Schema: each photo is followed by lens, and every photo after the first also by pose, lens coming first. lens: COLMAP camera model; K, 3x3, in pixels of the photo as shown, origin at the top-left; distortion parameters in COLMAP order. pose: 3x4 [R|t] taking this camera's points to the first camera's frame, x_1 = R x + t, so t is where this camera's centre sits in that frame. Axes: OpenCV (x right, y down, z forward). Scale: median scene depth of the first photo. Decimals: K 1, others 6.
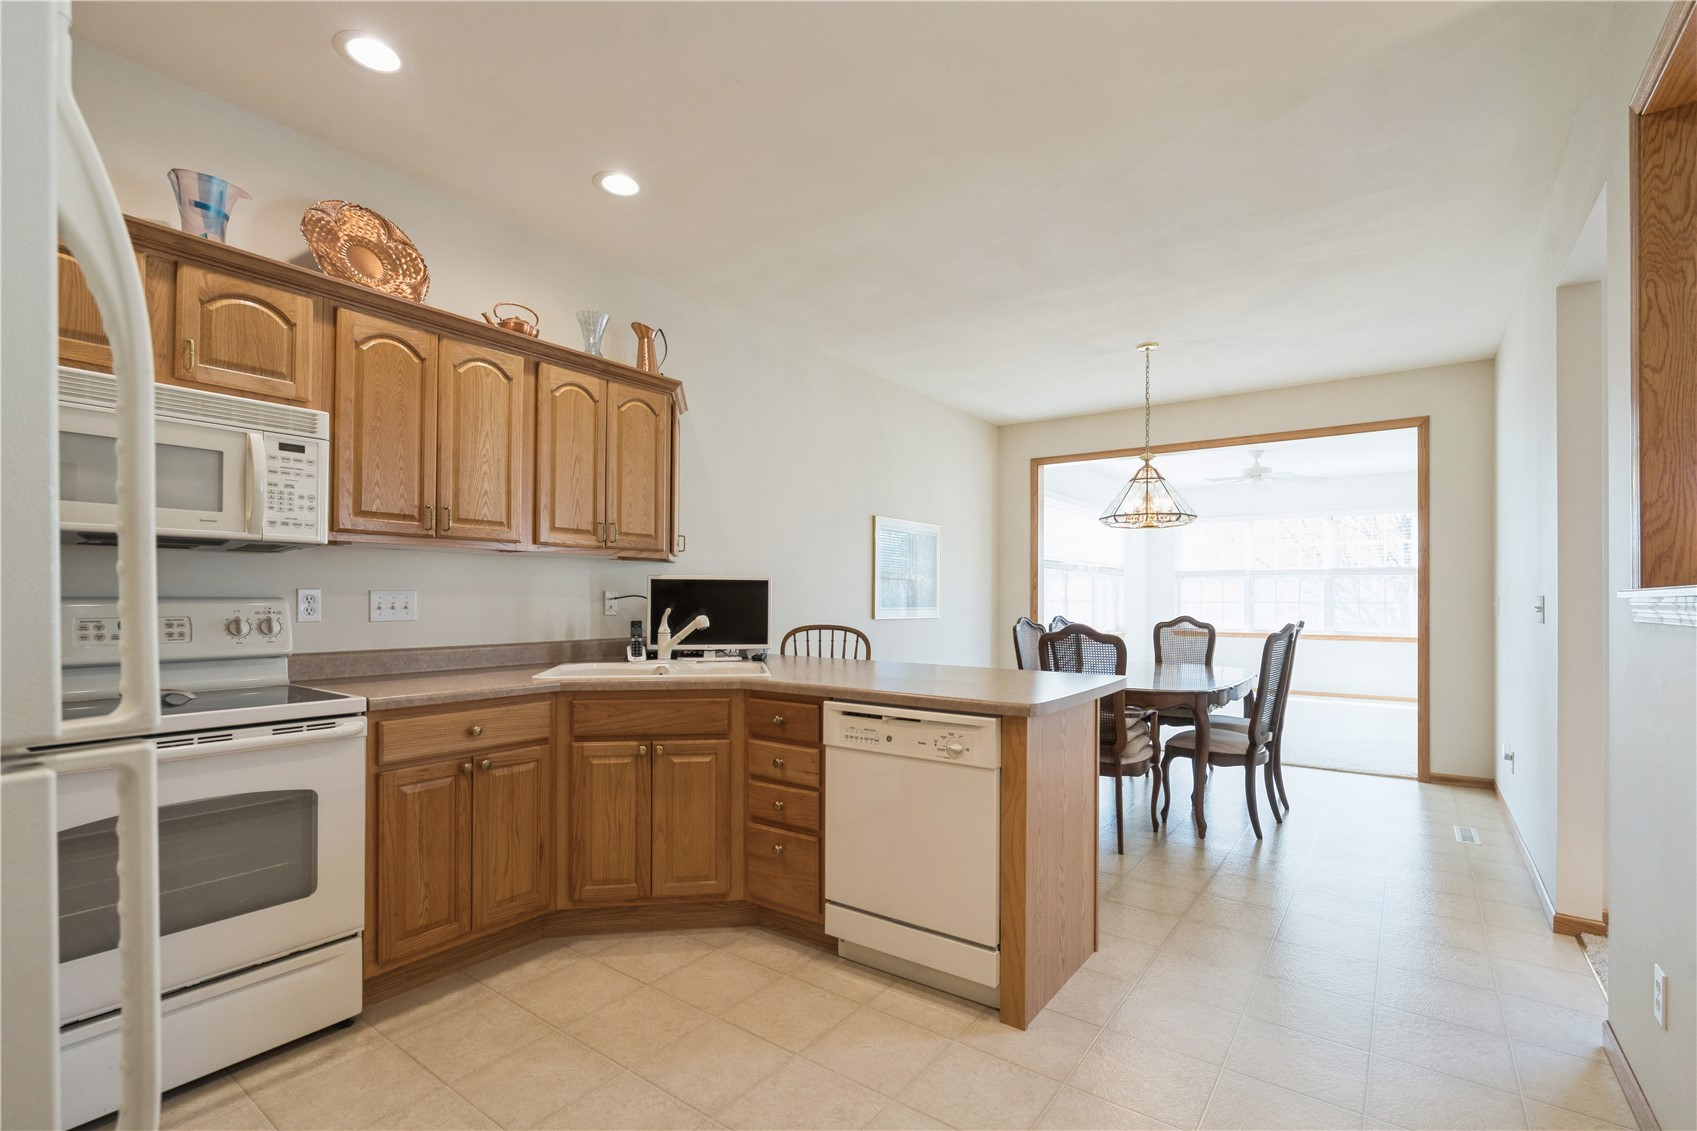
lens RADIAL K [[778.3, 0, 849.2], [0, 778.3, 591.5], [0, 0, 1]] dist [0.007970, 0.000251]
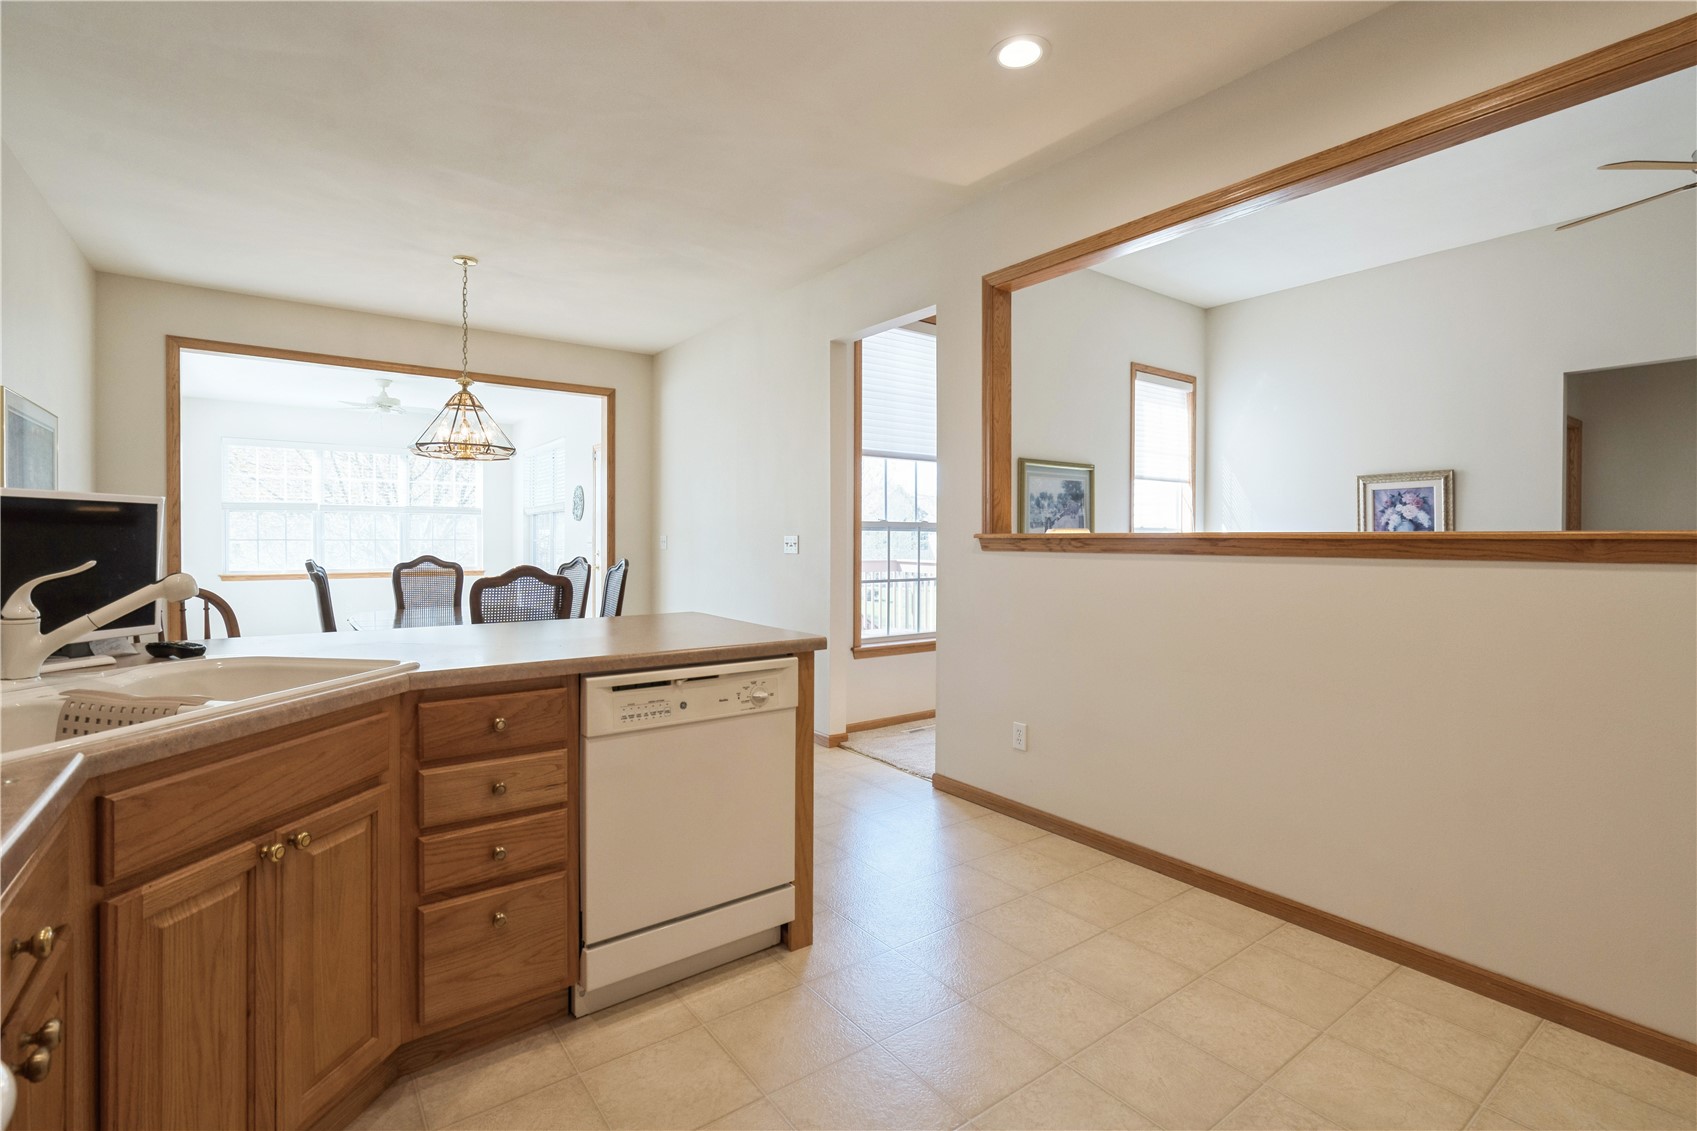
lens RADIAL K [[784.3, 0, 850.2], [0, 784.3, 541.2], [0, 0, 1]] dist [0.002948, 0.000647]
pose [[0.293726, -0.007674, 0.955859, -0.626518], [-0.008577, 0.999906, 0.010664, 0.000256], [-0.955851, -0.011331, 0.293632, 0.512545]]
